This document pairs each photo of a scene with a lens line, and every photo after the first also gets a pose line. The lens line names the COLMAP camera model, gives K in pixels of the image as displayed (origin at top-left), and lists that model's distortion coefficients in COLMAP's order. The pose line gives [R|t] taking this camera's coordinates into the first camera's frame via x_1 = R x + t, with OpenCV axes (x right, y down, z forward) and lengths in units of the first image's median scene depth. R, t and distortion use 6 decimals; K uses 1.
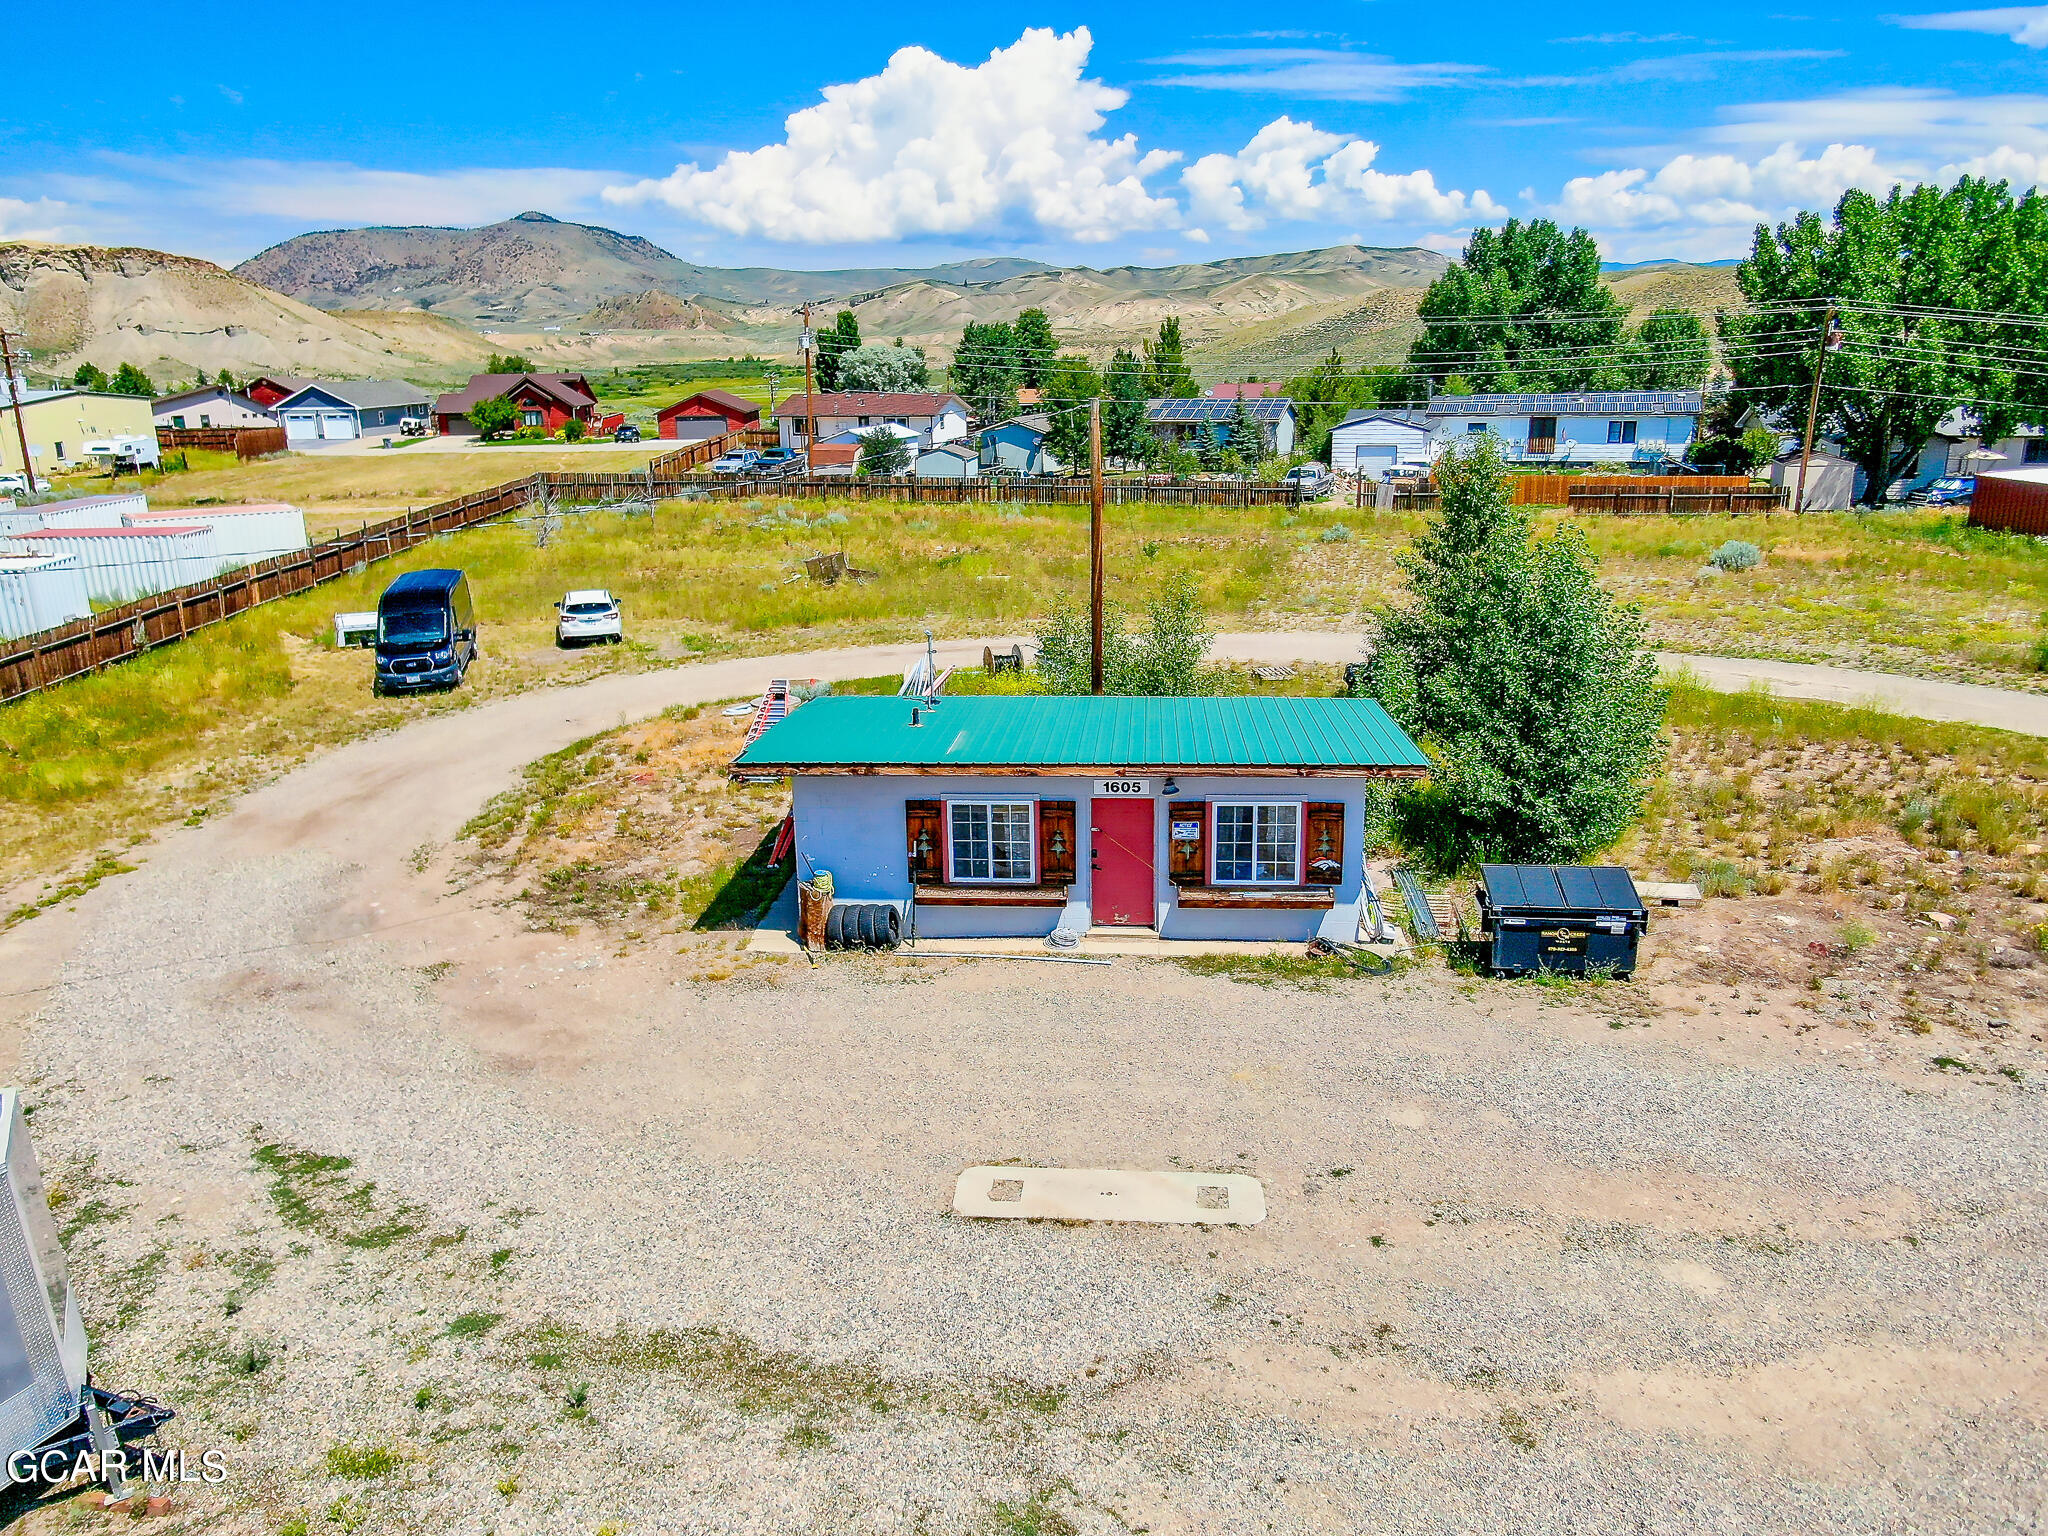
lens RADIAL K [[1481.1, 0, 1024.0], [0, 1481.1, 768.0], [0, 0, 1]] dist [0.004198, 0.019917]
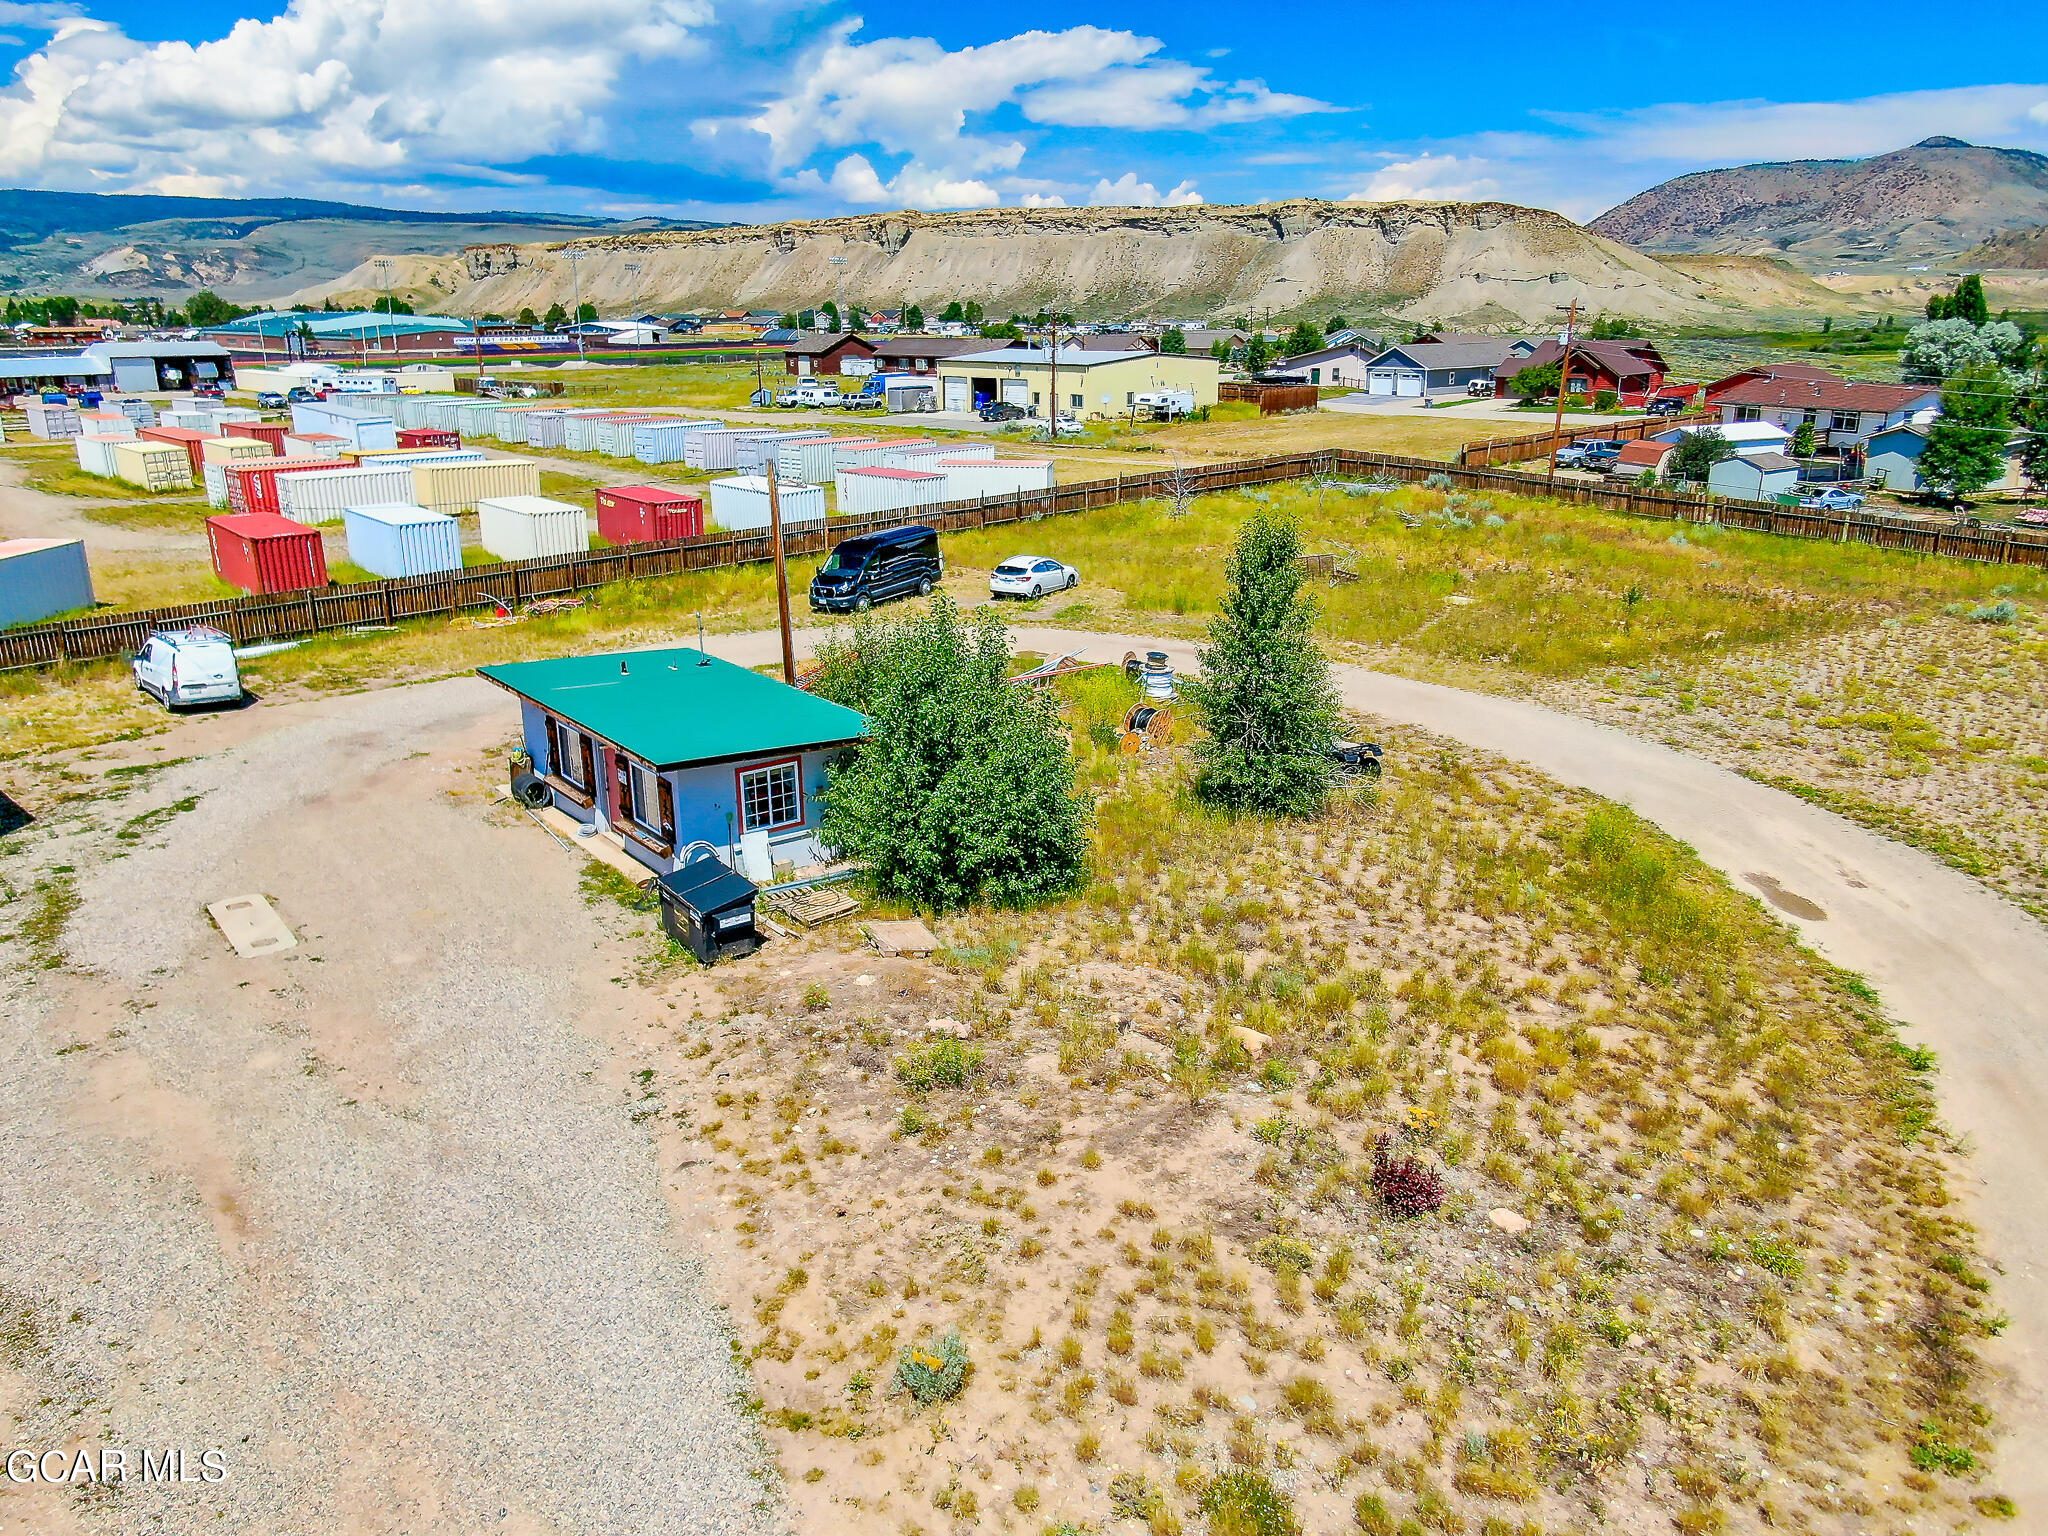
lens RADIAL K [[1481.1, 0, 1024.0], [0, 1481.1, 768.0], [0, 0, 1]] dist [0.004198, 0.019917]
pose [[0.674370, 0.232402, -0.700867, 0.184468], [-0.206602, 0.970654, 0.123071, -0.029758], [0.708901, 0.061805, 0.702595, 0.038715]]
